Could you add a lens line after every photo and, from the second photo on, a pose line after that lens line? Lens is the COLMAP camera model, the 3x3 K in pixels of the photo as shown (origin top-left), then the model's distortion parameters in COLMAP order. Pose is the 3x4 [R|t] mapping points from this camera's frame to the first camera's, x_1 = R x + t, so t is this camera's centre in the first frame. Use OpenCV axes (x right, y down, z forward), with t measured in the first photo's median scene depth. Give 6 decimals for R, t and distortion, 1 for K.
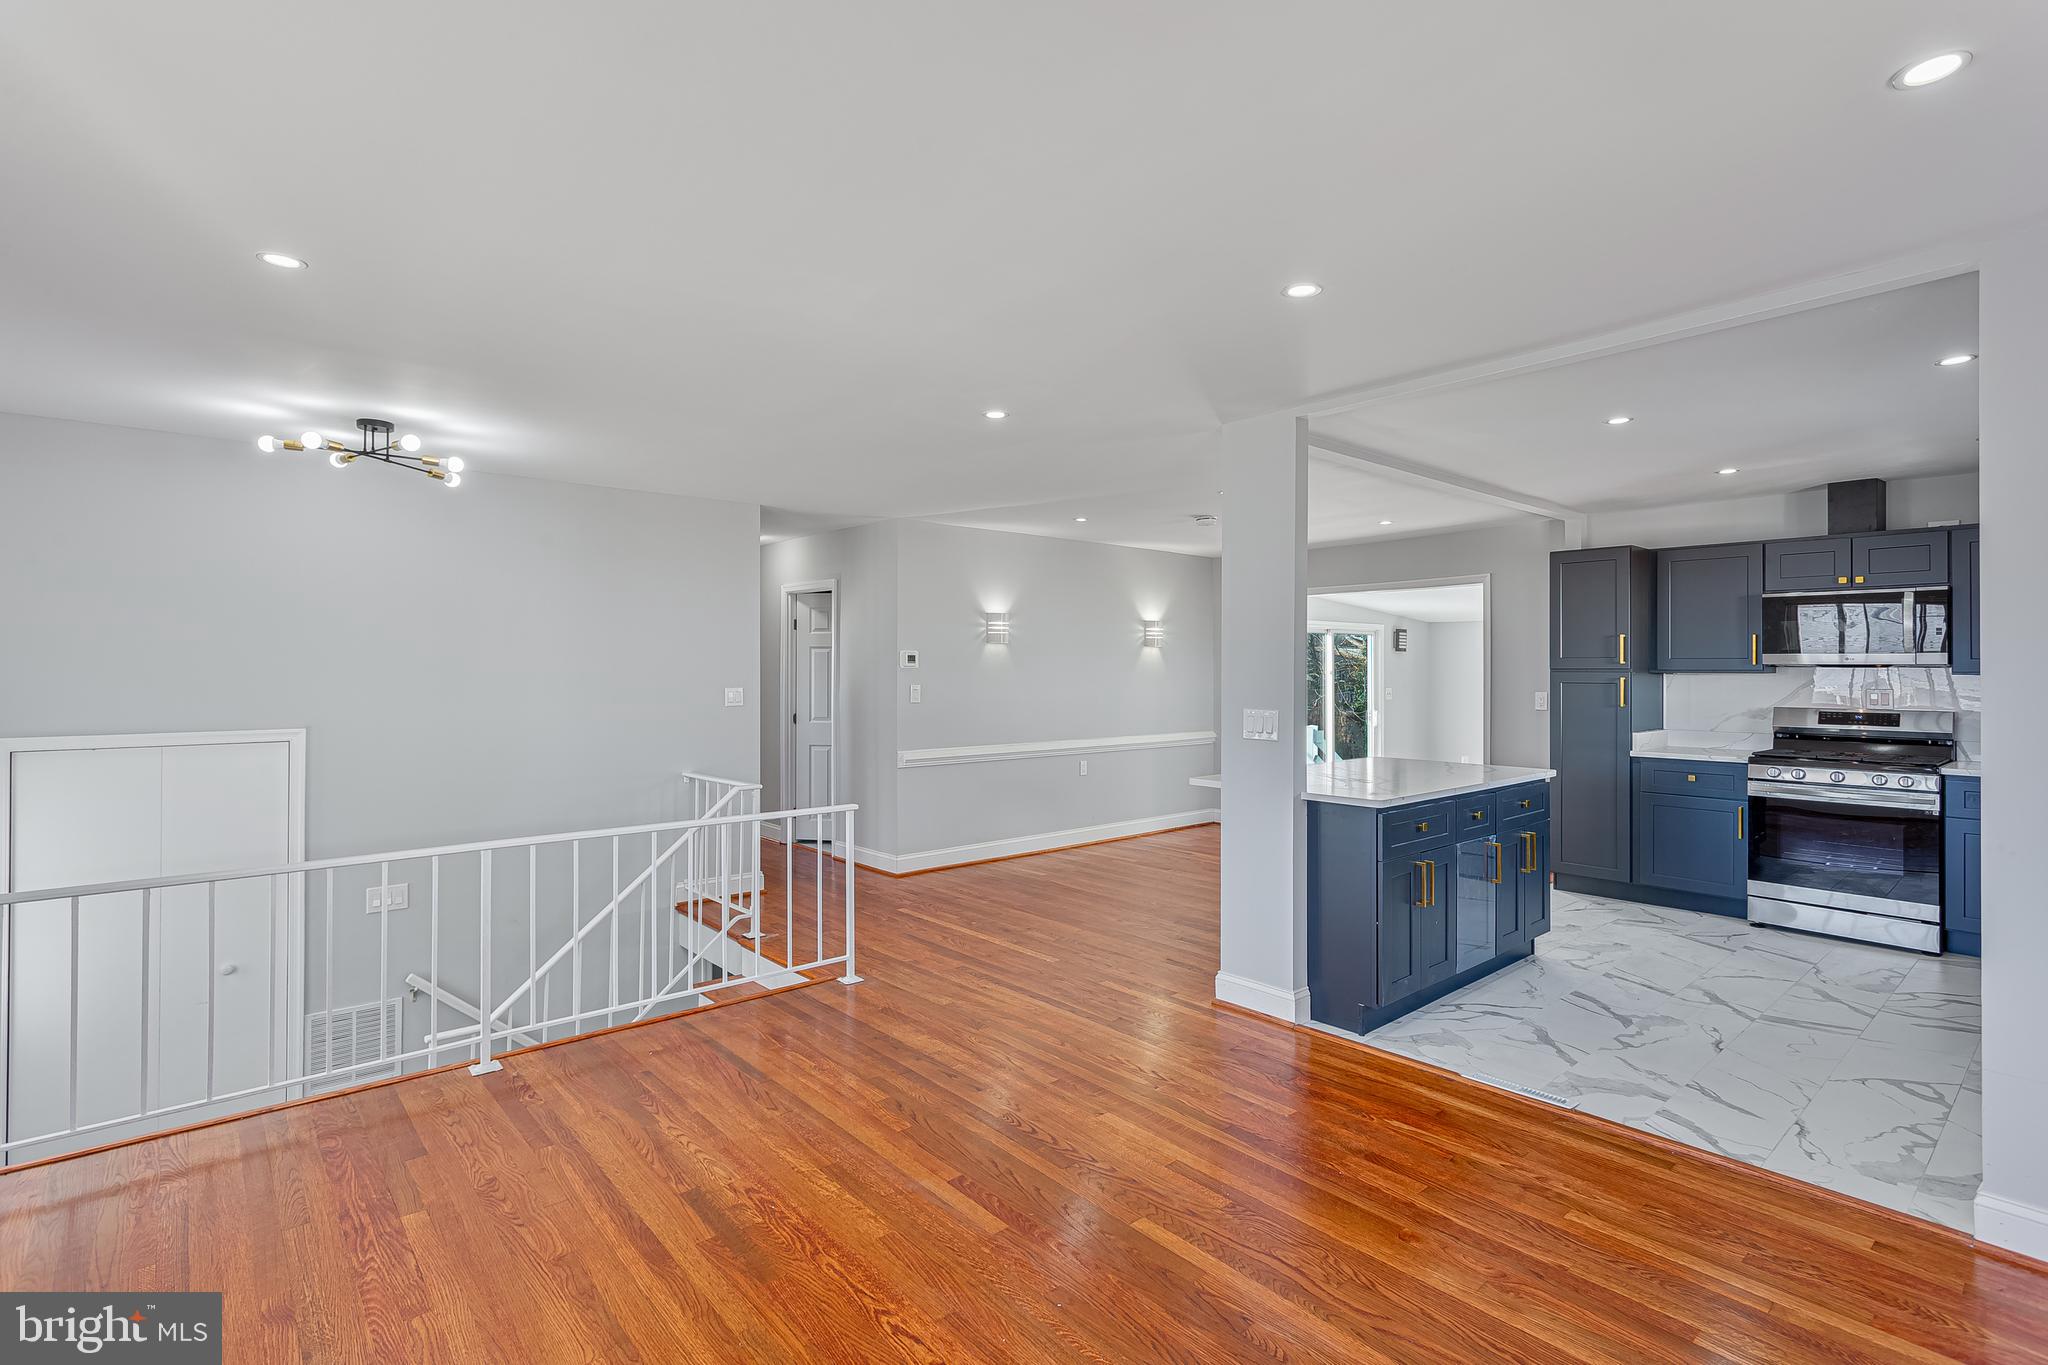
lens RADIAL K [[966.0, 0, 1030.3], [0, 966.0, 664.7], [0, 0, 1]] dist [0.004308, 0.001264]
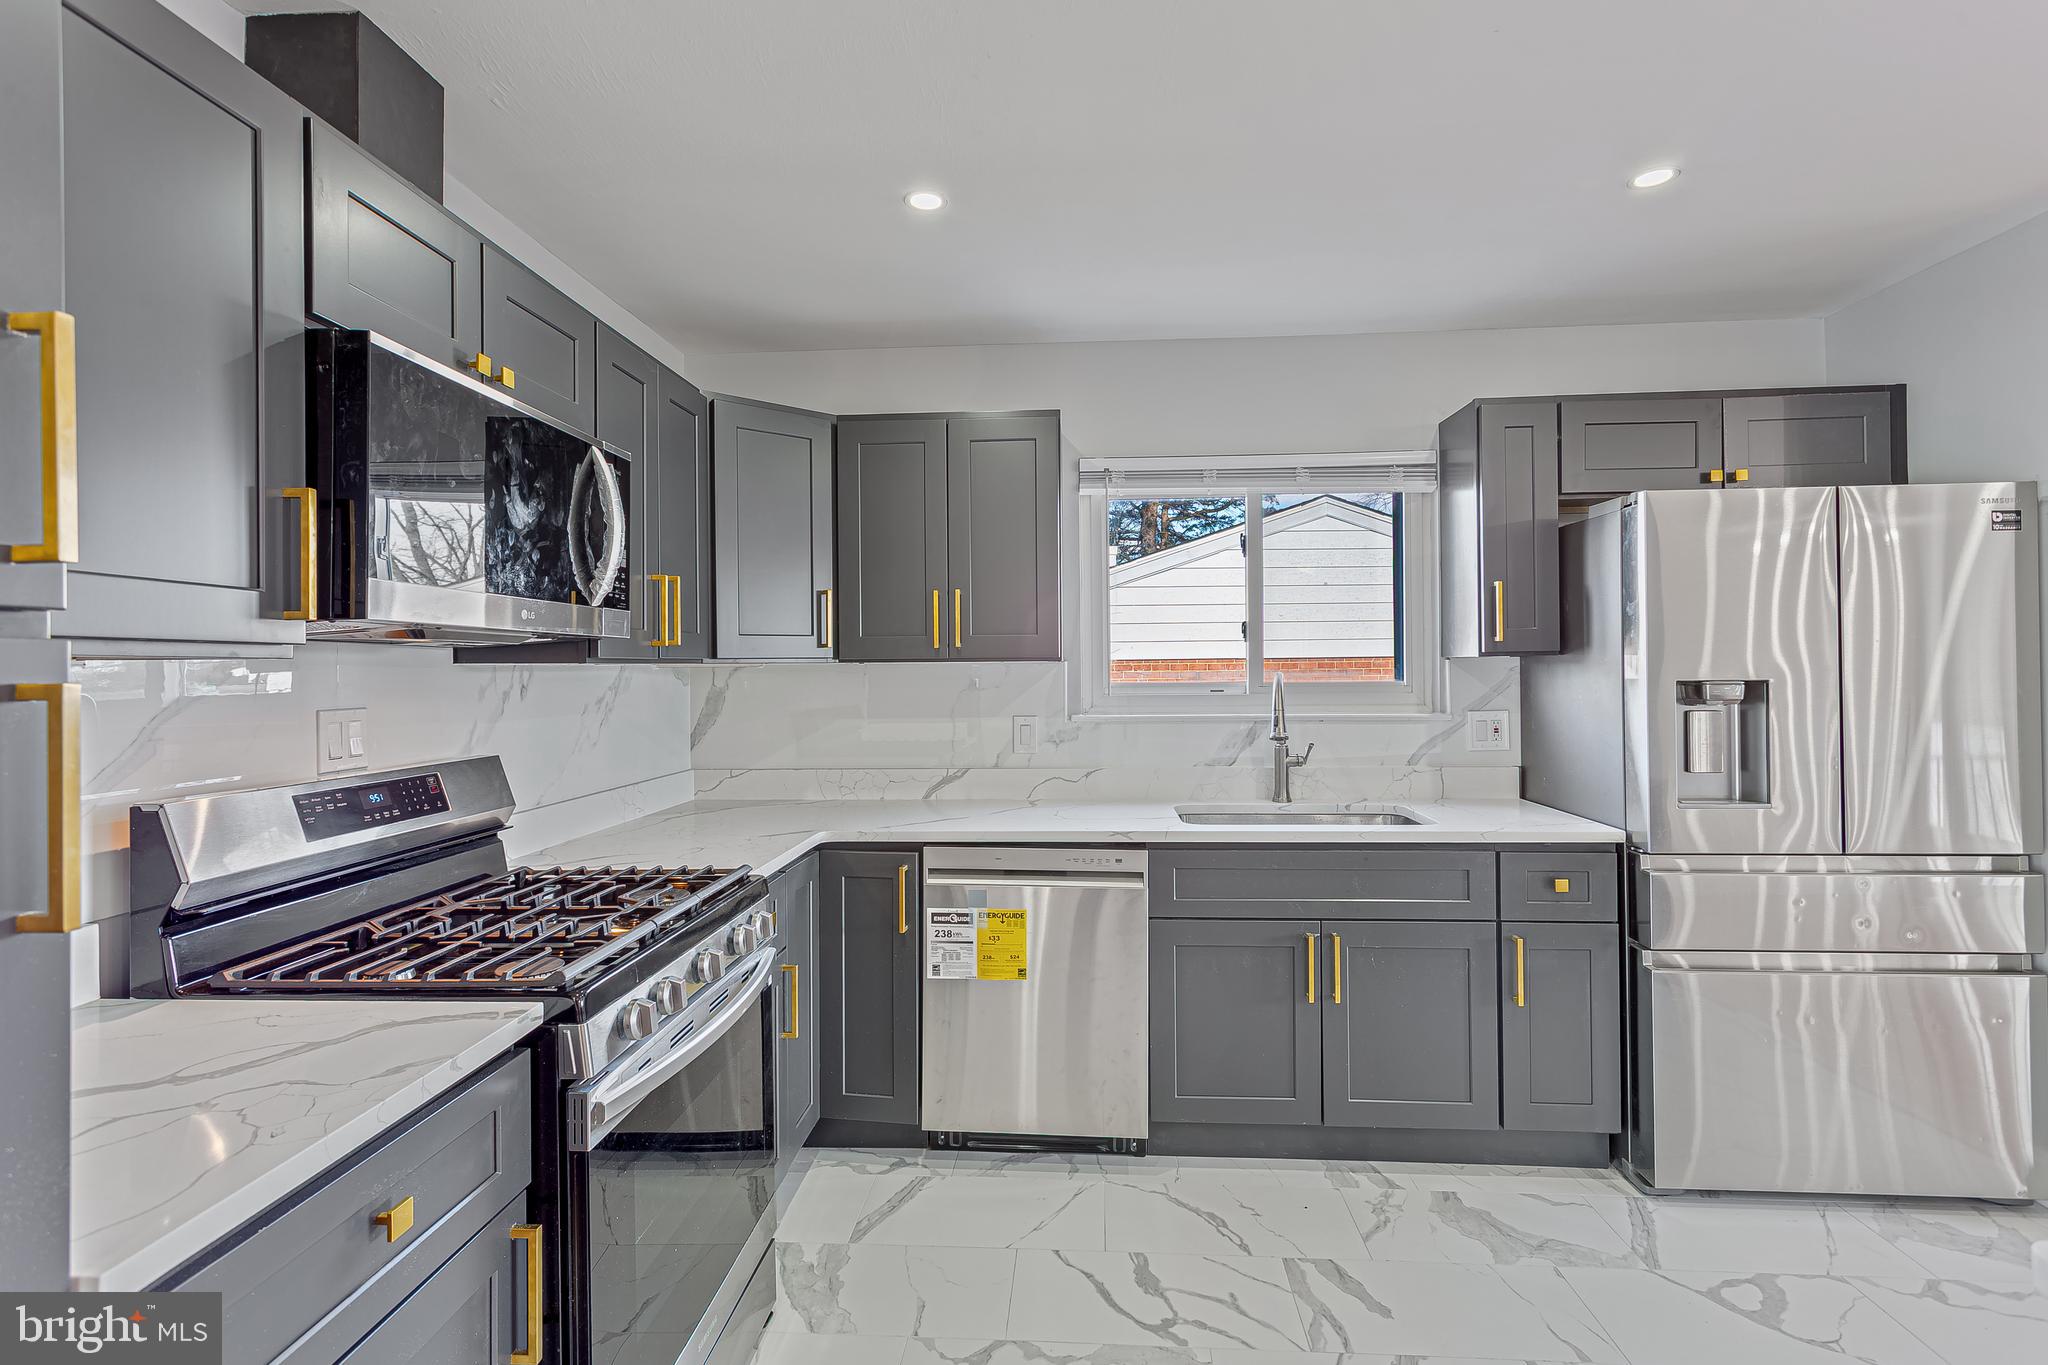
lens RADIAL K [[966.0, 0, 1030.1], [0, 966.0, 666.5], [0, 0, 1]] dist [0.004308, 0.001264]
pose [[-0.709832, 0.006777, 0.704338, 0.484402], [0.005494, 0.999977, -0.004084, 0.013523], [-0.704350, 0.000971, -0.709853, 1.085556]]
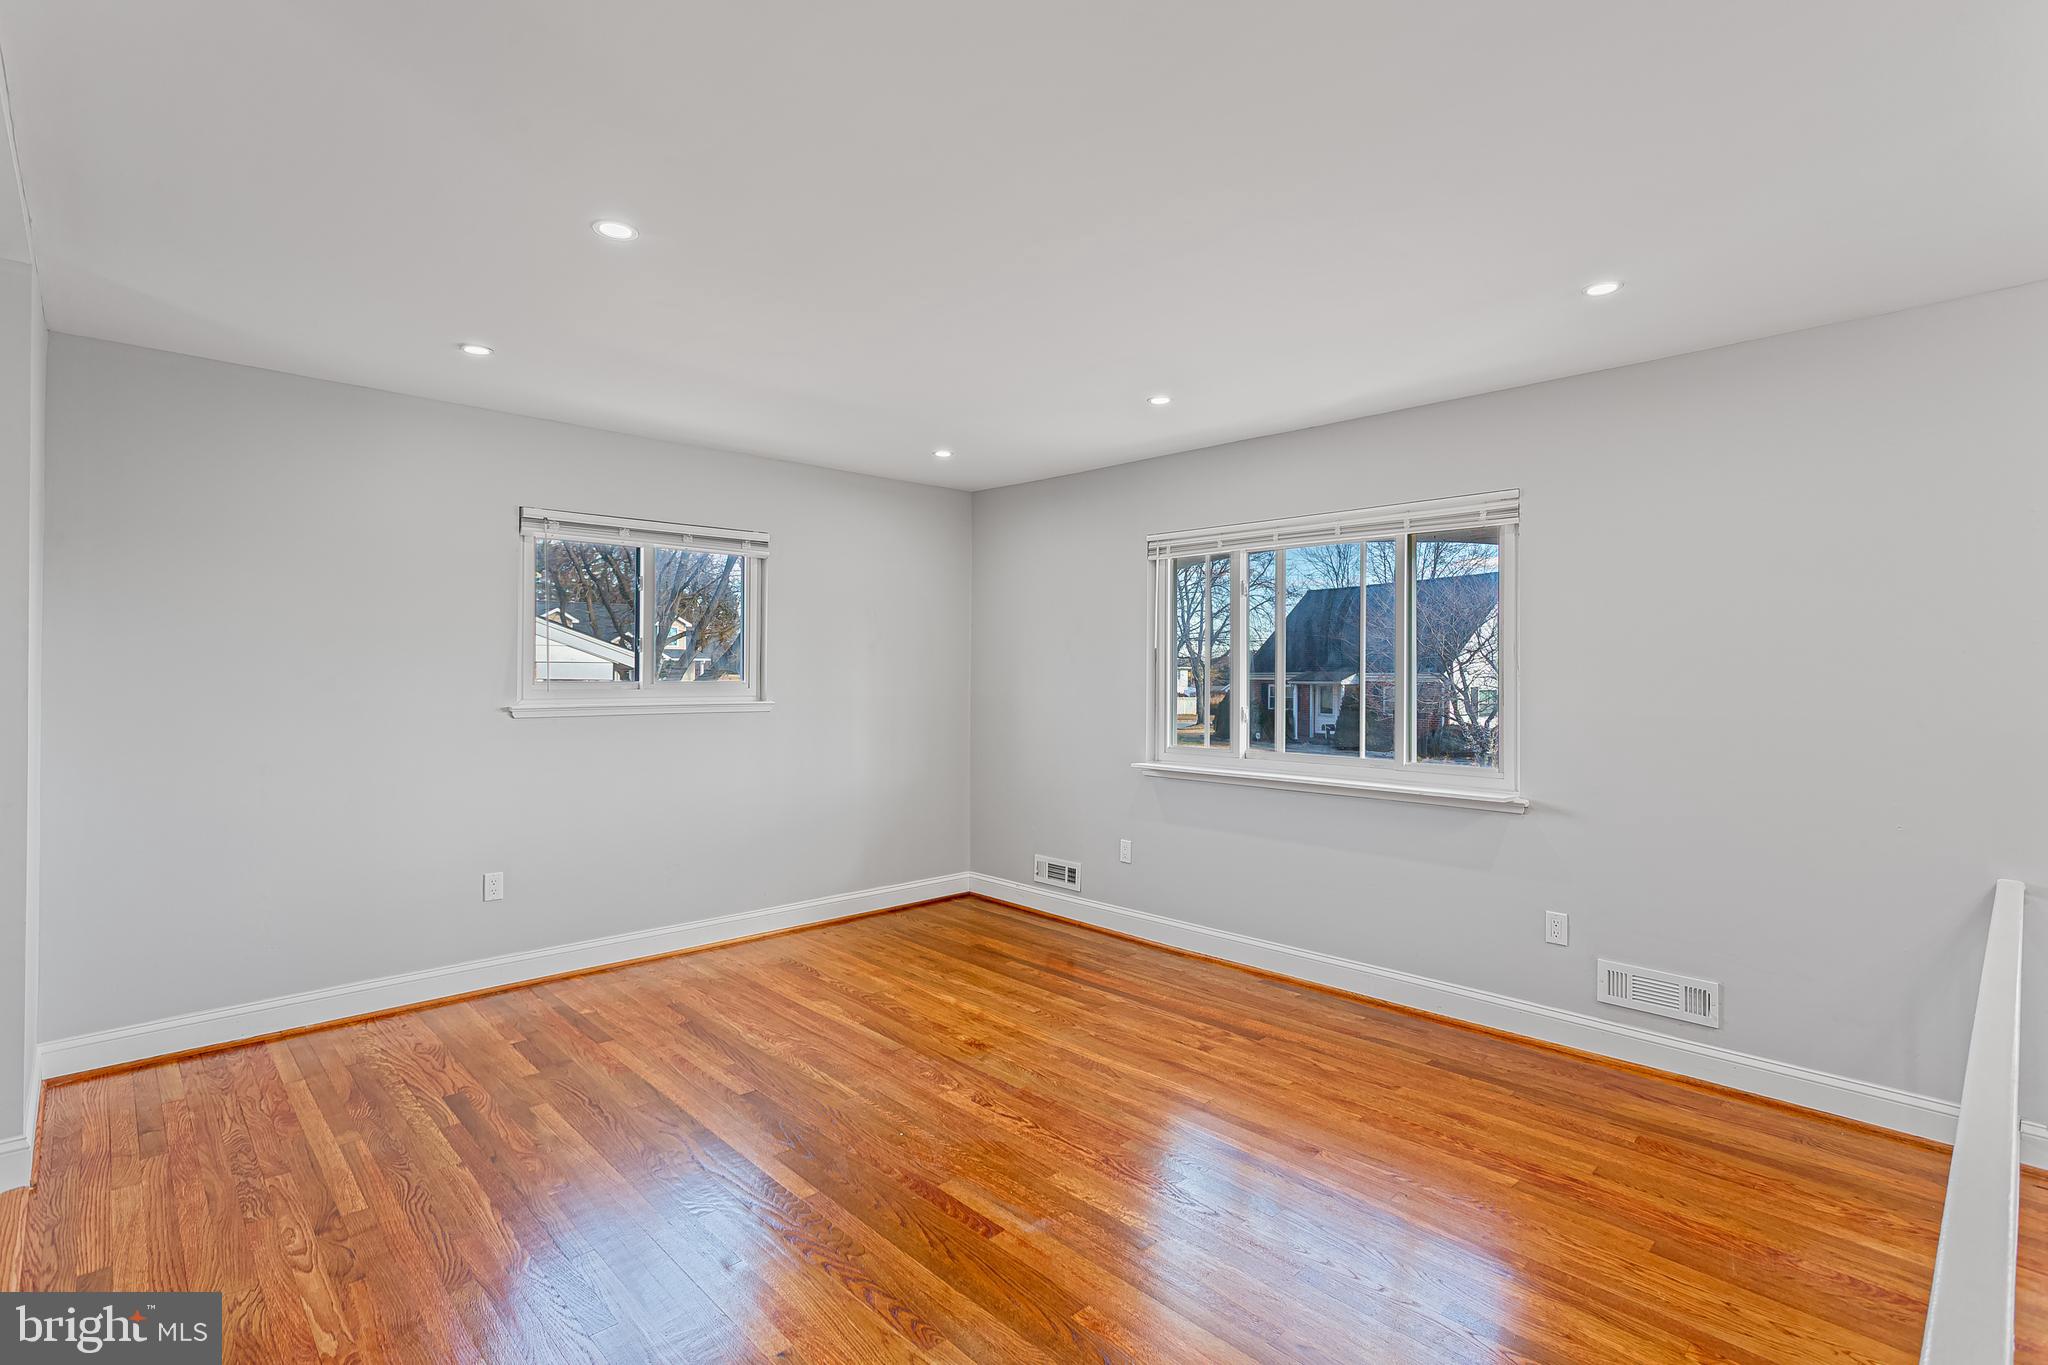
lens RADIAL K [[966.0, 0, 1032.2], [0, 966.0, 672.9], [0, 0, 1]] dist [0.004308, 0.001264]
pose [[-0.998756, -0.005085, -0.049606, -0.032478], [-0.004828, 0.999974, -0.005317, 0.014234], [0.049632, -0.005071, -0.998755, 0.944572]]
